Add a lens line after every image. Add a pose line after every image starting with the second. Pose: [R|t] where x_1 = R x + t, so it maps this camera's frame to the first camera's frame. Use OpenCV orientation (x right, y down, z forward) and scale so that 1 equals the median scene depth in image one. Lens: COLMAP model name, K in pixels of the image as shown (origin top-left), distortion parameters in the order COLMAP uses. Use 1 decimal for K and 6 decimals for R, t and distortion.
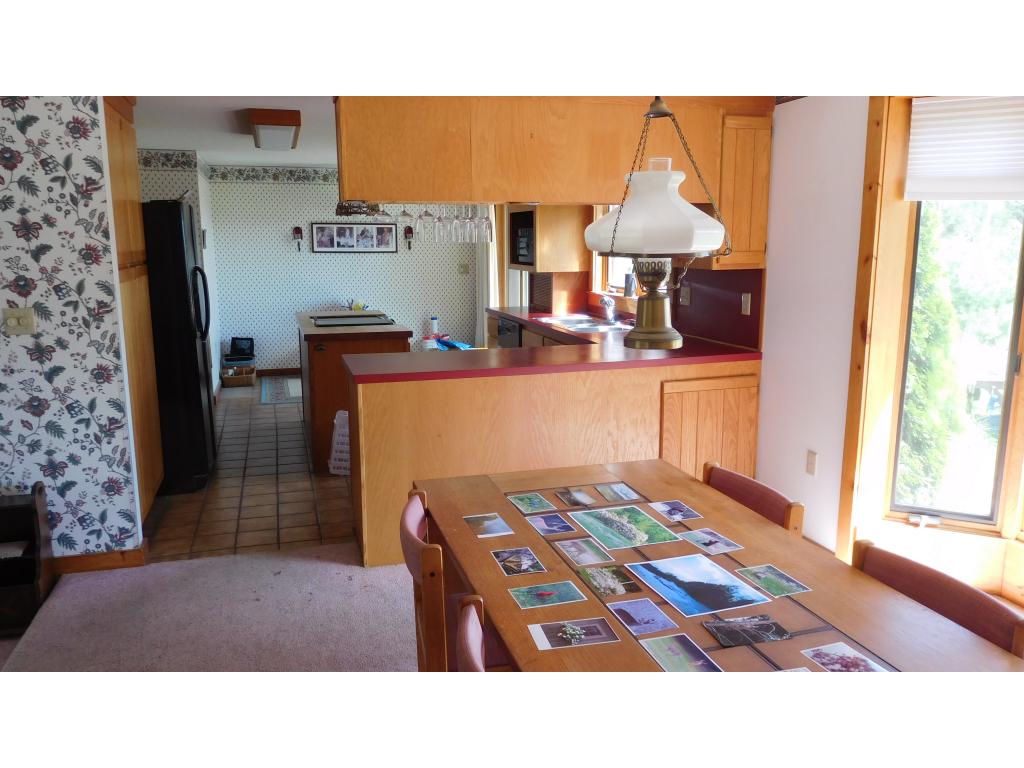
lens RADIAL K [[766.5, 0, 512.0], [0, 766.5, 384.0], [0, 0, 1]] dist [-0.015148, -0.002812]
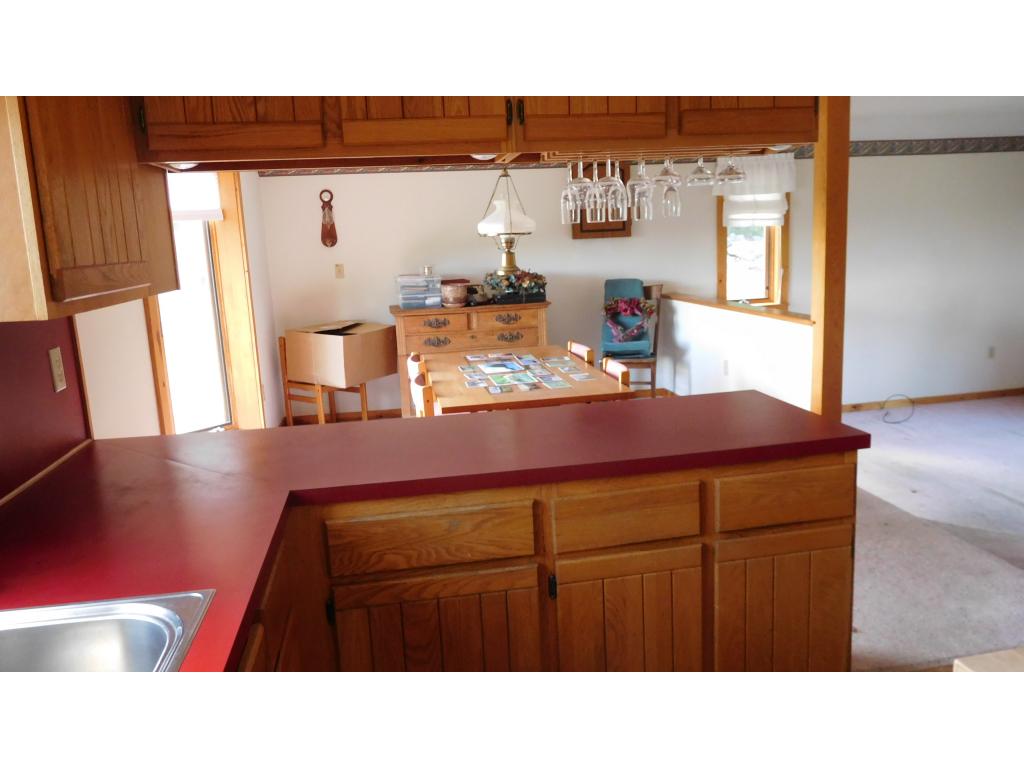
lens RADIAL K [[766.5, 0, 512.0], [0, 766.5, 384.0], [0, 0, 1]] dist [-0.015148, -0.002812]
pose [[-0.990479, 0.021898, 0.135909, -0.066340], [0.069971, 0.930309, 0.360041, -0.279517], [-0.118553, 0.366123, -0.922984, 1.580465]]
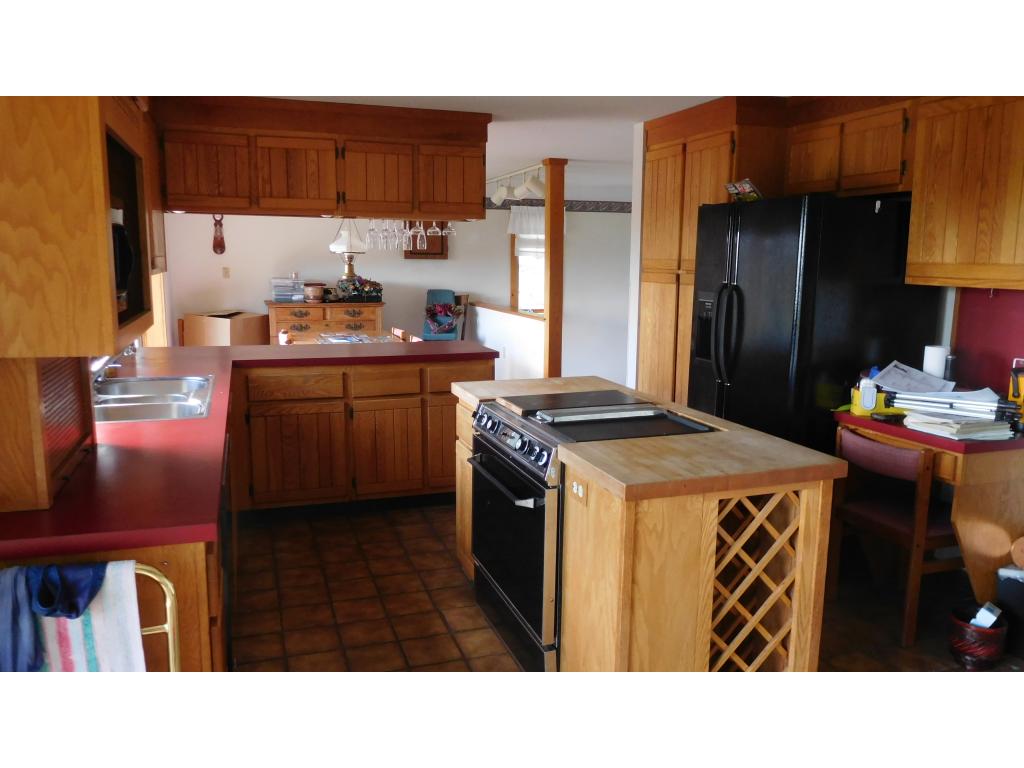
lens RADIAL K [[766.5, 0, 512.0], [0, 766.5, 384.0], [0, 0, 1]] dist [-0.015148, -0.002812]
pose [[-0.999224, -0.002808, -0.039300, -0.213441], [-0.016017, 0.940261, 0.340078, -0.396584], [0.035997, 0.340443, -0.939576, 2.211888]]
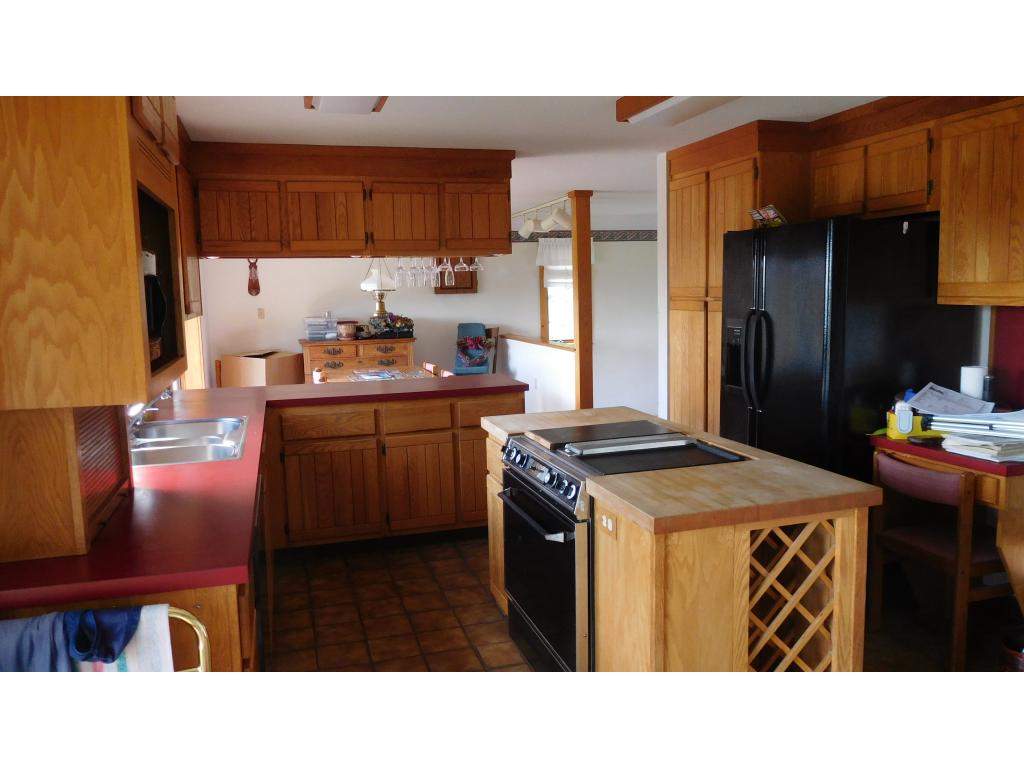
lens RADIAL K [[766.5, 0, 512.0], [0, 766.5, 384.0], [0, 0, 1]] dist [-0.015148, -0.002812]
pose [[-0.999690, 0.024361, 0.005073, -0.220197], [0.024754, 0.952816, 0.302537, -0.401043], [0.002536, 0.302569, -0.953124, 2.213727]]
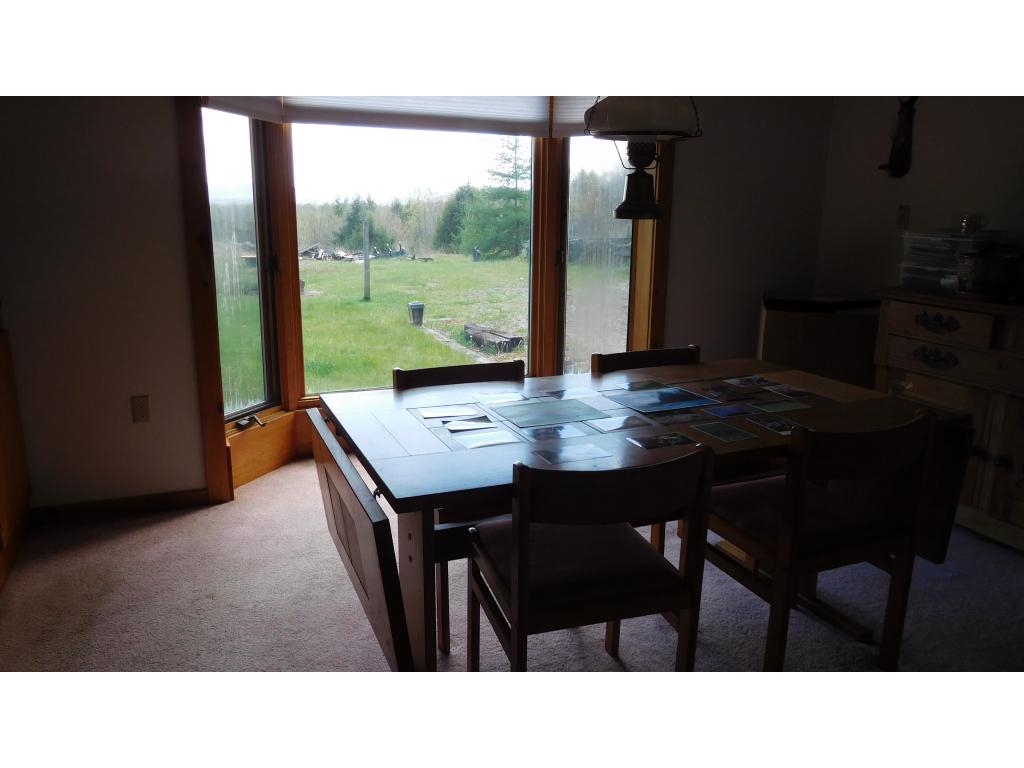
lens RADIAL K [[766.5, 0, 512.0], [0, 766.5, 384.0], [0, 0, 1]] dist [-0.015148, -0.002812]
pose [[-0.111672, -0.227189, 0.967427, -0.474518], [0.167876, 0.955211, 0.243698, -0.060652], [-0.979463, 0.189622, -0.068530, 0.638677]]
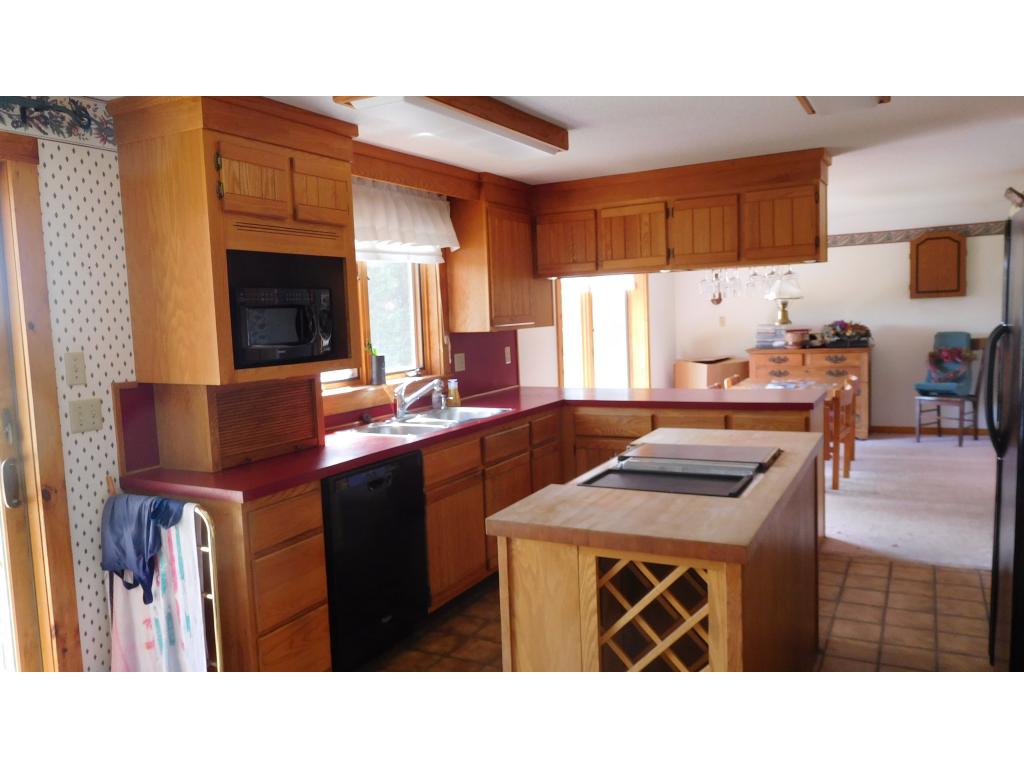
lens RADIAL K [[766.5, 0, 512.0], [0, 766.5, 384.0], [0, 0, 1]] dist [-0.015148, -0.002812]
pose [[-0.701647, -0.031977, 0.711807, -0.714765], [0.174842, 0.960722, 0.215506, -0.374139], [-0.690740, 0.275663, -0.668497, 2.093474]]
